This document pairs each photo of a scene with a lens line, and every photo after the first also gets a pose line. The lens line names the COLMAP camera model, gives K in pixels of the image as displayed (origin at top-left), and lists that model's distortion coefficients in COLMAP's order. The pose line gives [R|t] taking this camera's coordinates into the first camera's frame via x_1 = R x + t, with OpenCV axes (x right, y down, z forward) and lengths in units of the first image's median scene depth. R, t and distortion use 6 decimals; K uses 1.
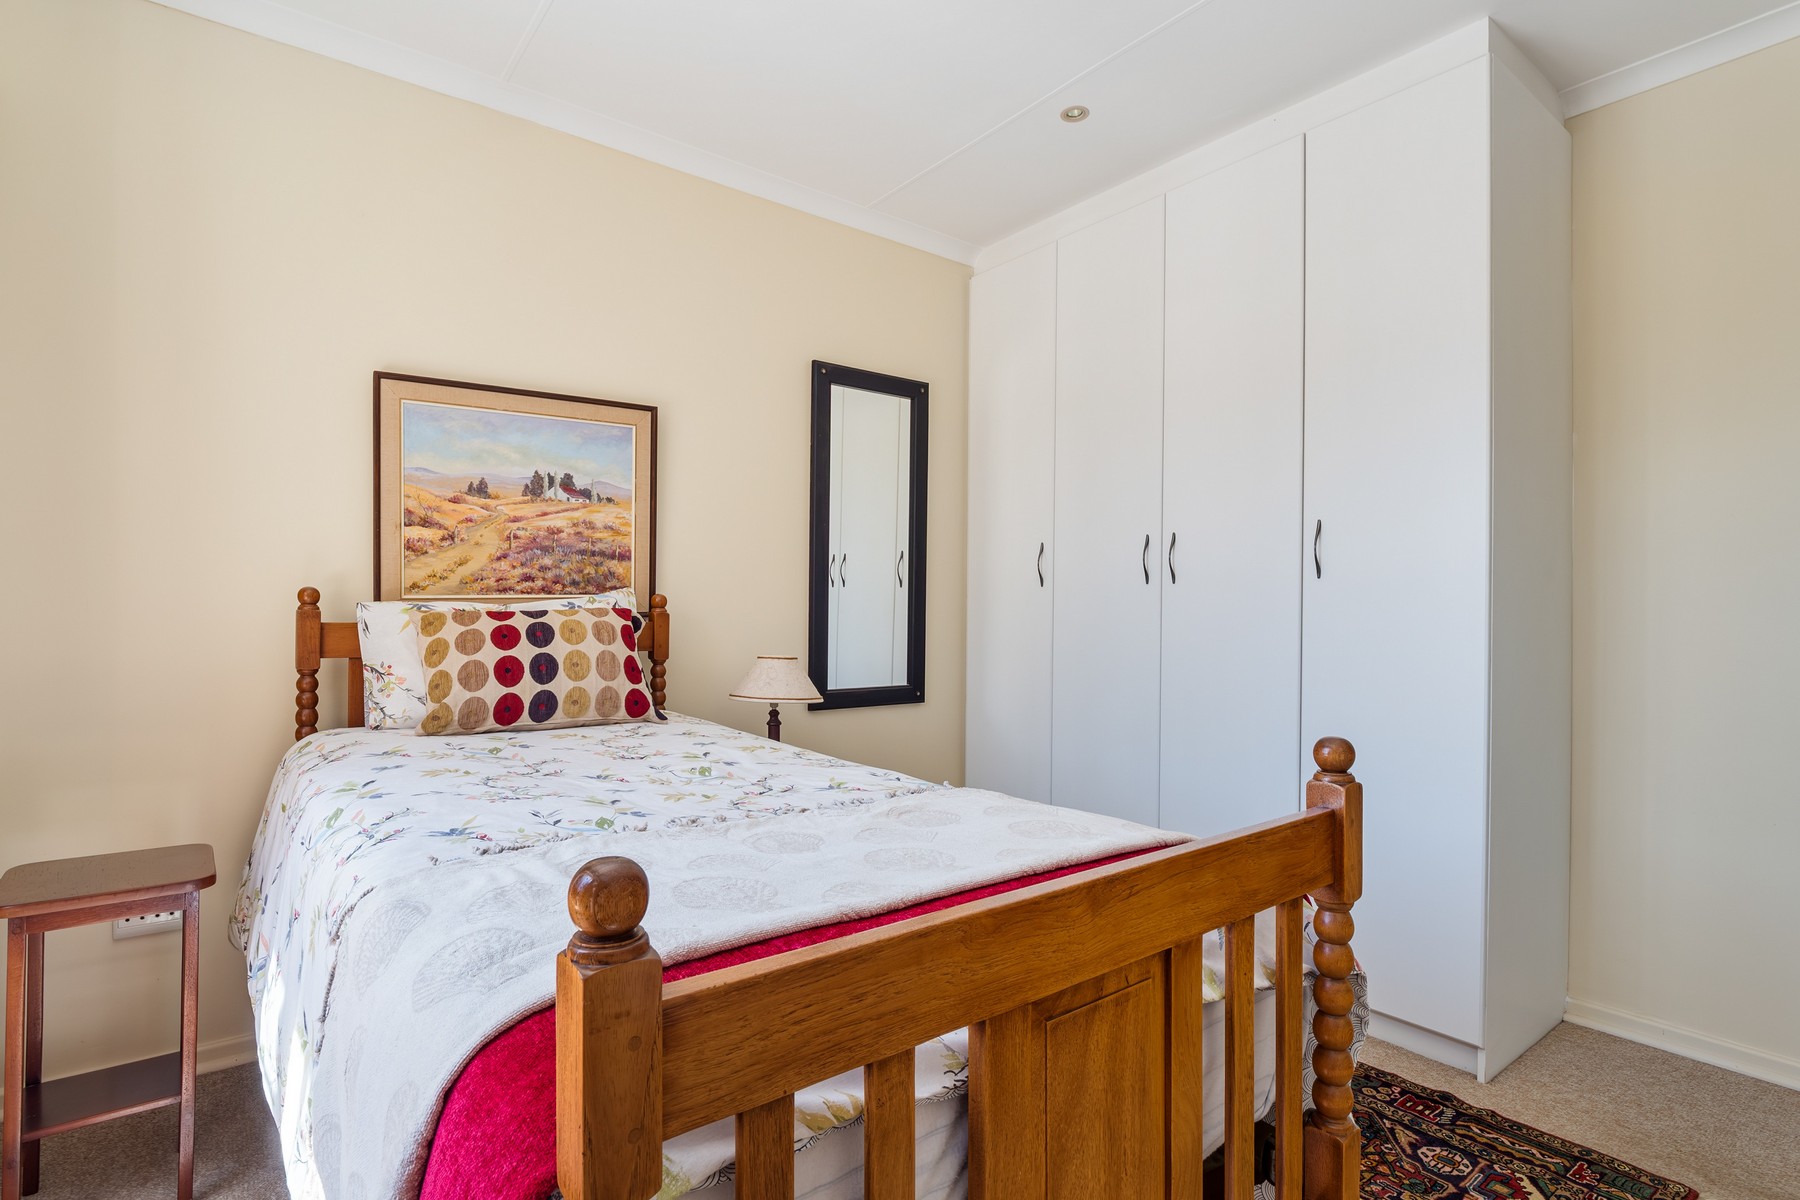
lens RADIAL K [[895.9, 0, 900.8], [0, 895.9, 601.8], [0, 0, 1]] dist [-0.014741, 0.000310]
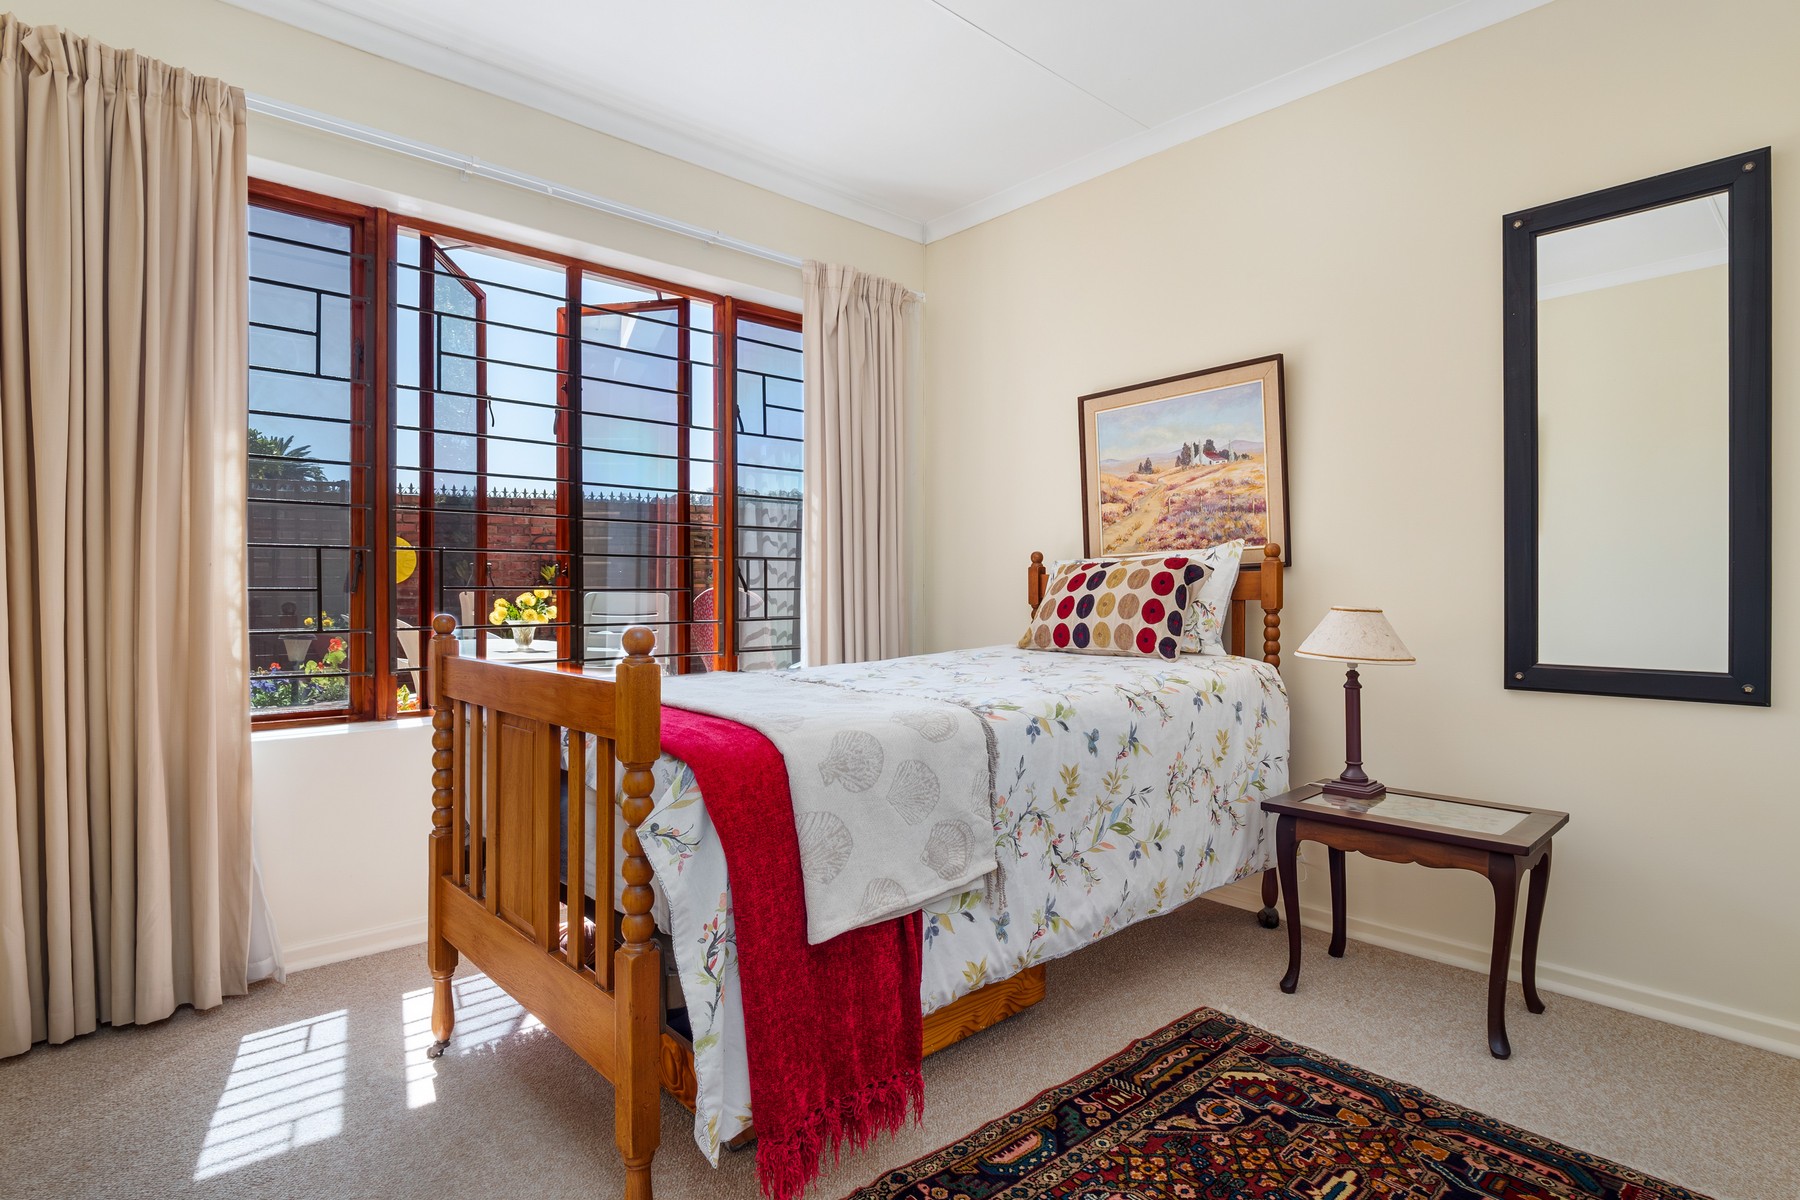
lens RADIAL K [[895.9, 0, 901.5], [0, 895.9, 594.0], [0, 0, 1]] dist [-0.014741, 0.000310]
pose [[0.086312, -0.003084, -0.996263, 0.720777], [0.009082, 0.999956, -0.002309, 0.048912], [0.996227, -0.008849, 0.086337, 0.533896]]
